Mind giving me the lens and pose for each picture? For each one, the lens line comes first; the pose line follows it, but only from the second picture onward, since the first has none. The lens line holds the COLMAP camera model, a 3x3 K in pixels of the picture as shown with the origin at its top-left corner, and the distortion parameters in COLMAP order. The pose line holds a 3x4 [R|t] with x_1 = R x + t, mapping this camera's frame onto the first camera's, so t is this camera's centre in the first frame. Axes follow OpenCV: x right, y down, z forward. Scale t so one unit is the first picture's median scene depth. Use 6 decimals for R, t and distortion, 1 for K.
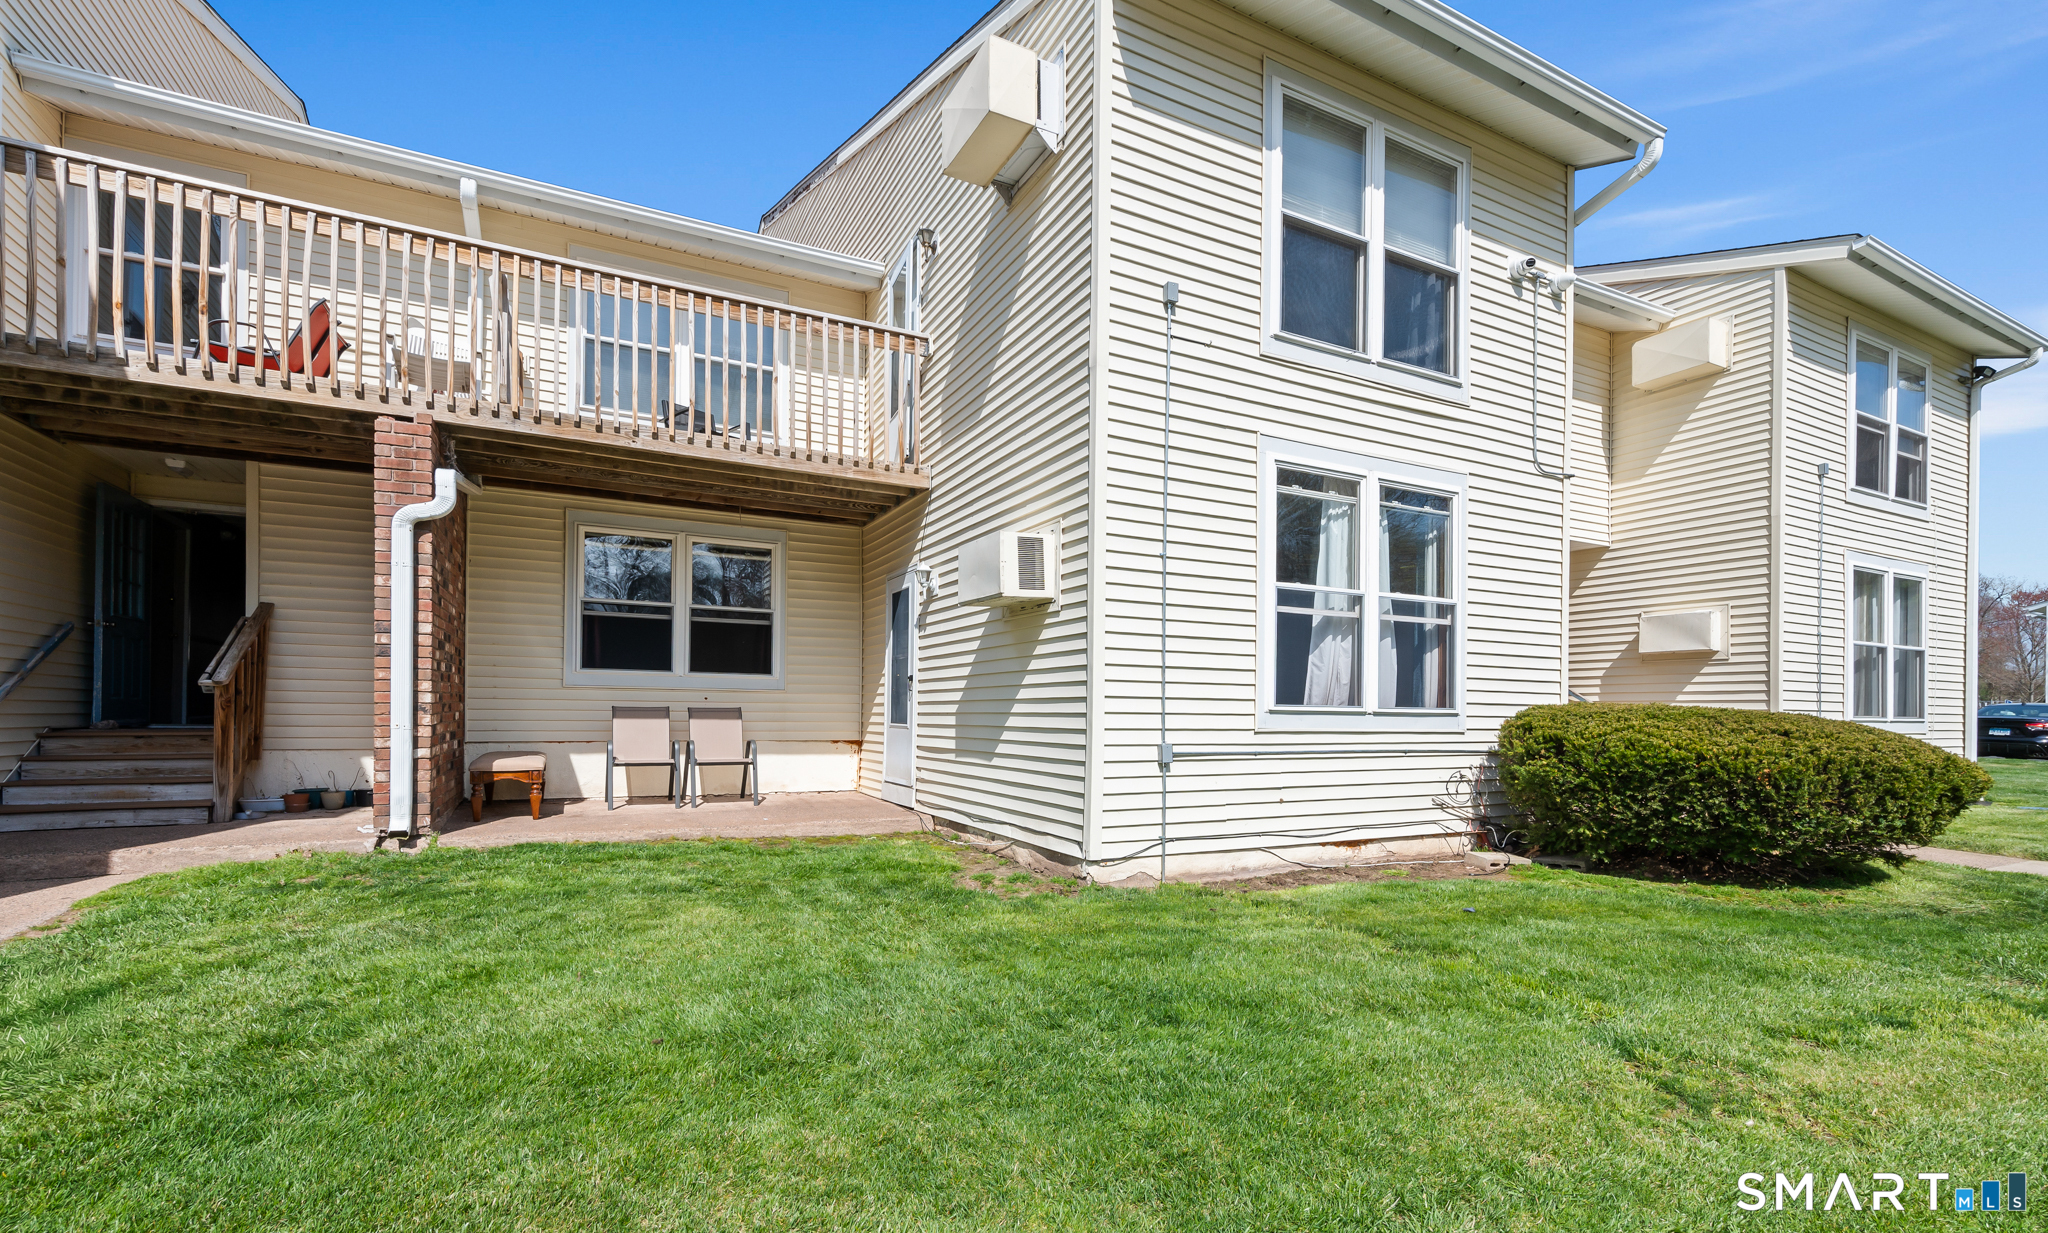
lens RADIAL K [[857.9, 0, 1025.1], [0, 857.9, 715.6], [0, 0, 1]] dist [0.001099, 0.000170]
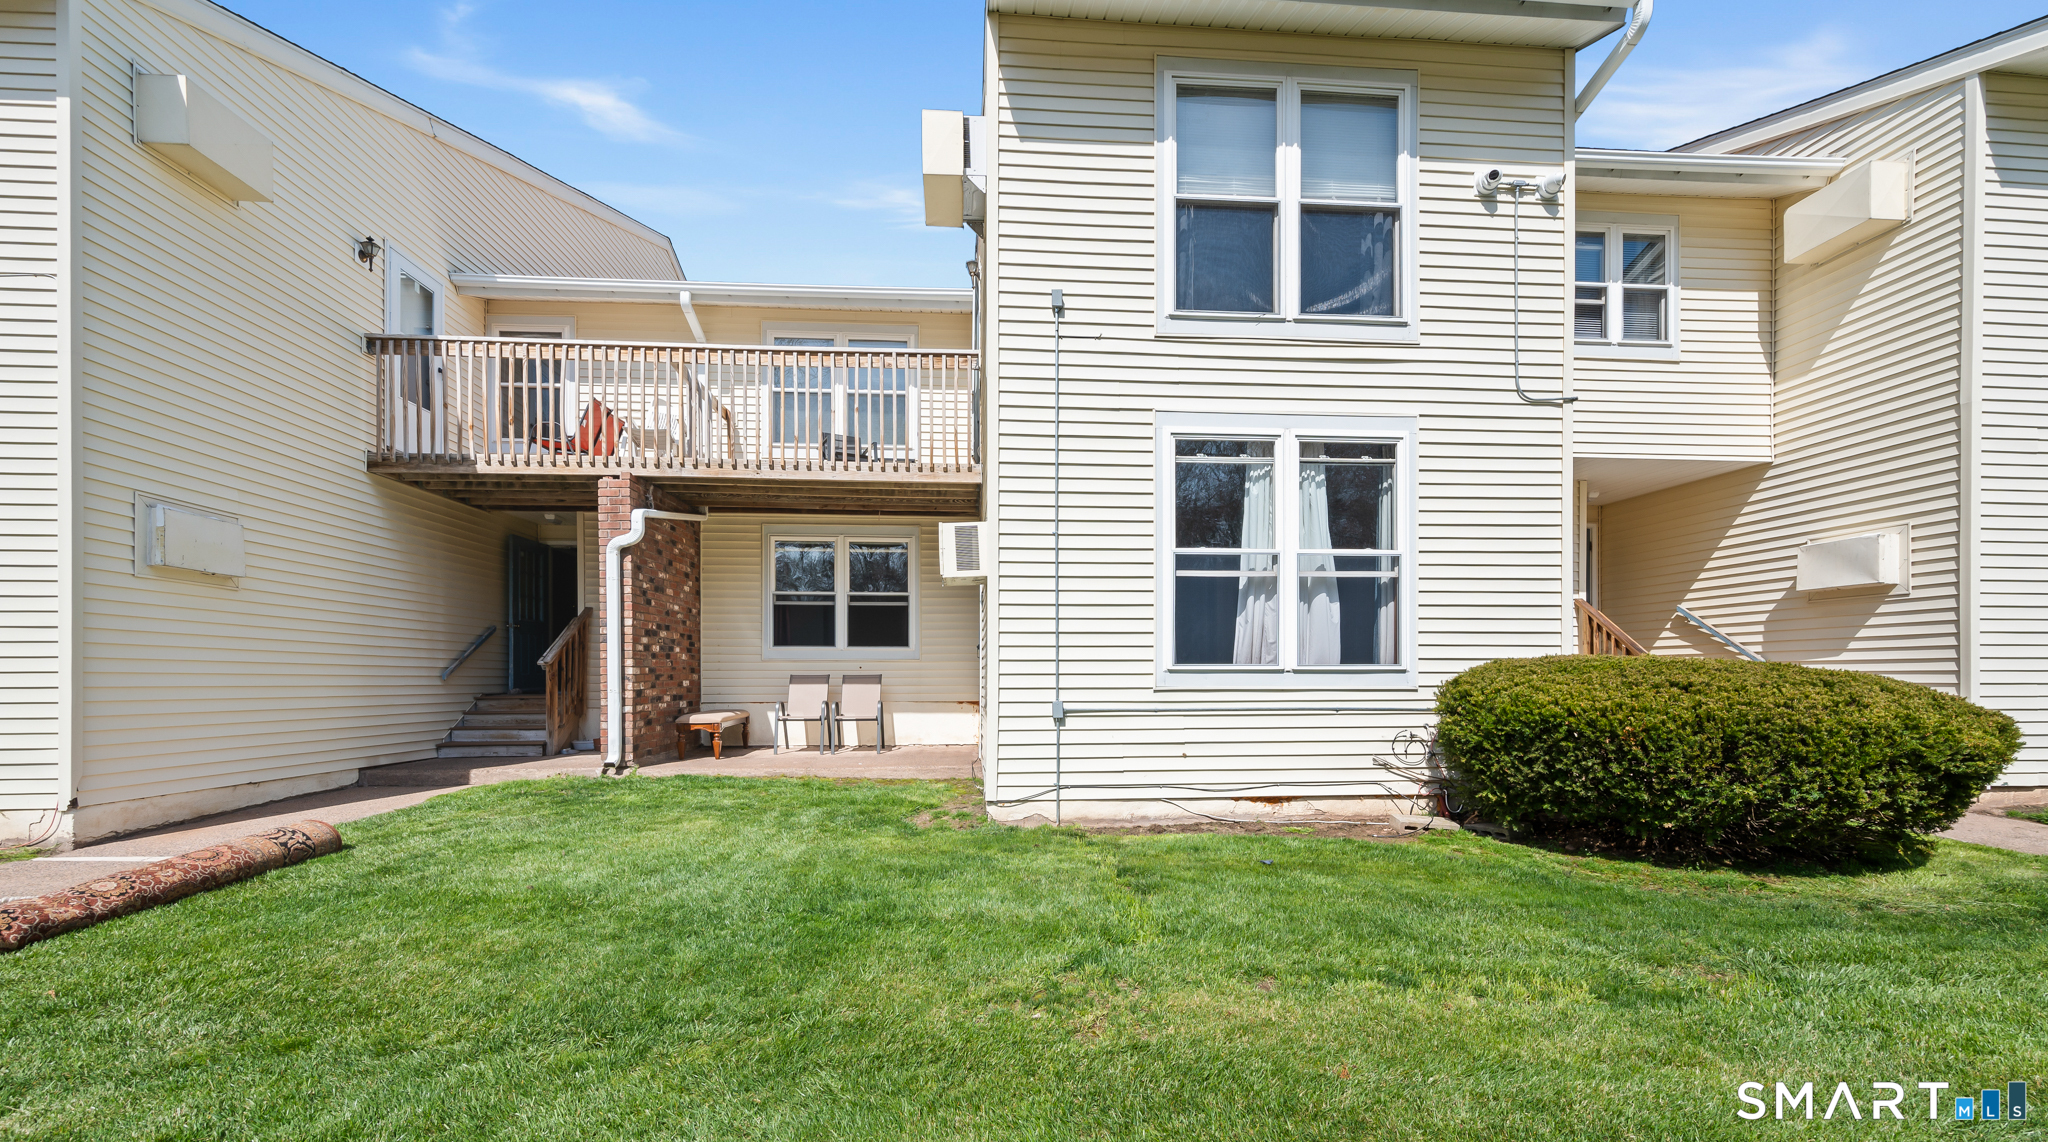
lens RADIAL K [[834.6, 0, 1022.7], [0, 834.6, 686.4], [0, 0, 1]] dist [0.000029, 0.000766]
pose [[0.918541, -0.008622, -0.395232, 0.479327], [0.011130, 0.999930, 0.004053, 0.007514], [0.395170, -0.008121, 0.918572, -0.019108]]
